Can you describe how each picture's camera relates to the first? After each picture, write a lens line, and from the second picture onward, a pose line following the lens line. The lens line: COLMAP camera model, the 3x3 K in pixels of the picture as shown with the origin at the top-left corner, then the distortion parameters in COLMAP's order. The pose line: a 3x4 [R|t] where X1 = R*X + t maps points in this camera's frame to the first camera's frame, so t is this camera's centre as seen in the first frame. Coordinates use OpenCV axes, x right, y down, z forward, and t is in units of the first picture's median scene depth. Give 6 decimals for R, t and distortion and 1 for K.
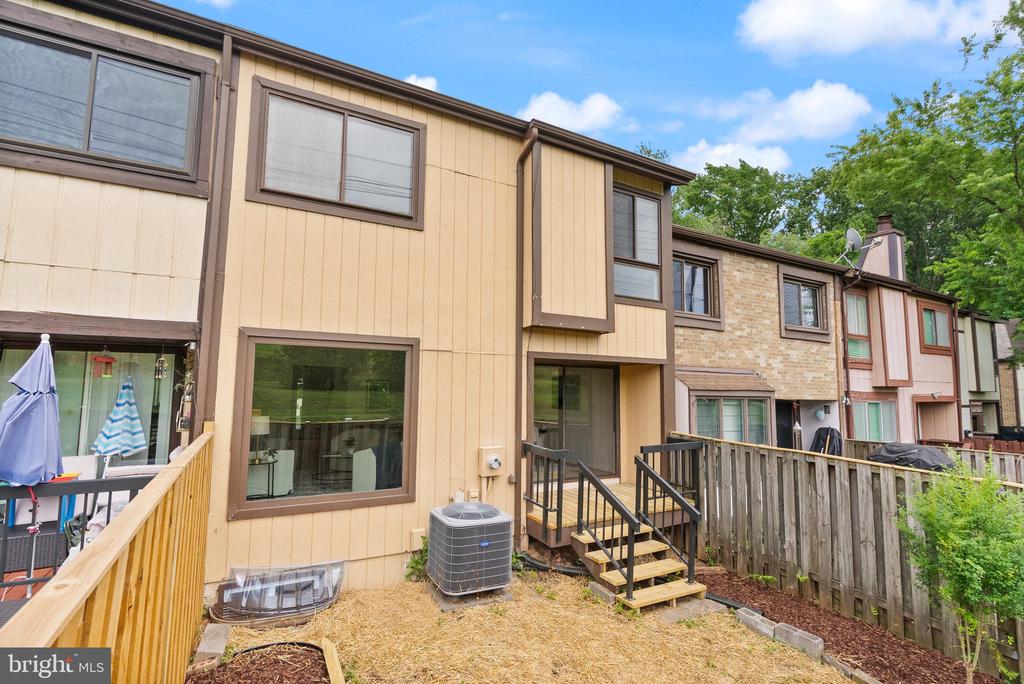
lens RADIAL K [[475.7, 0, 502.0], [0, 475.7, 344.8], [0, 0, 1]] dist [-0.000474, -0.000301]
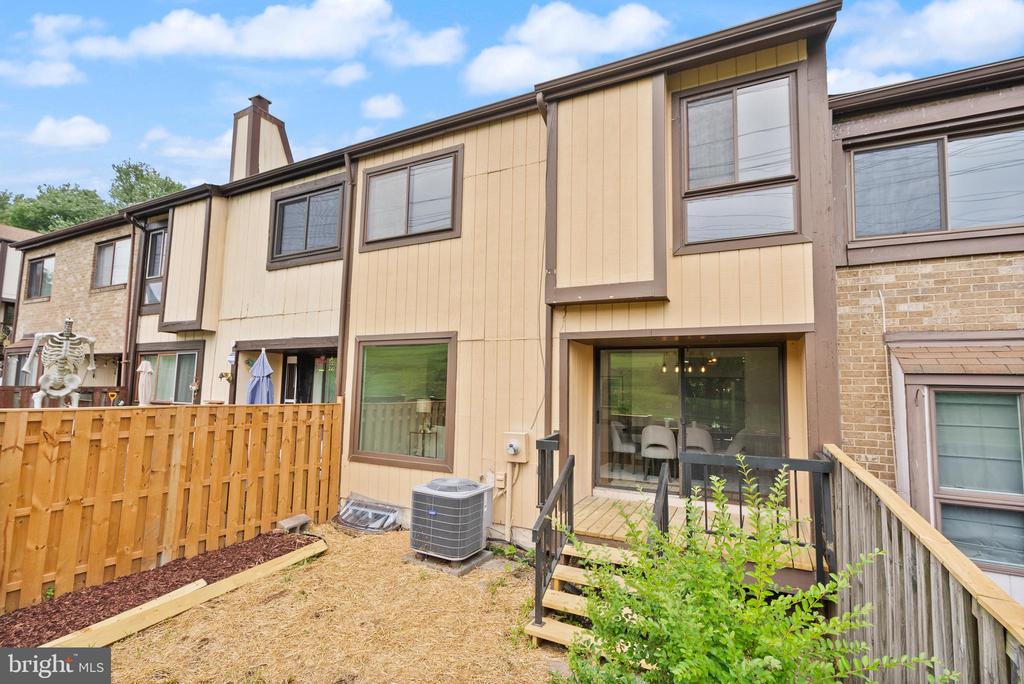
lens RADIAL K [[475.7, 0, 502.0], [0, 475.7, 344.8], [0, 0, 1]] dist [-0.000474, -0.000301]
pose [[0.560052, -0.079375, -0.824646, 0.833565], [0.064101, 0.996567, -0.052389, 0.086687], [0.825974, -0.023521, 0.563217, 0.445399]]
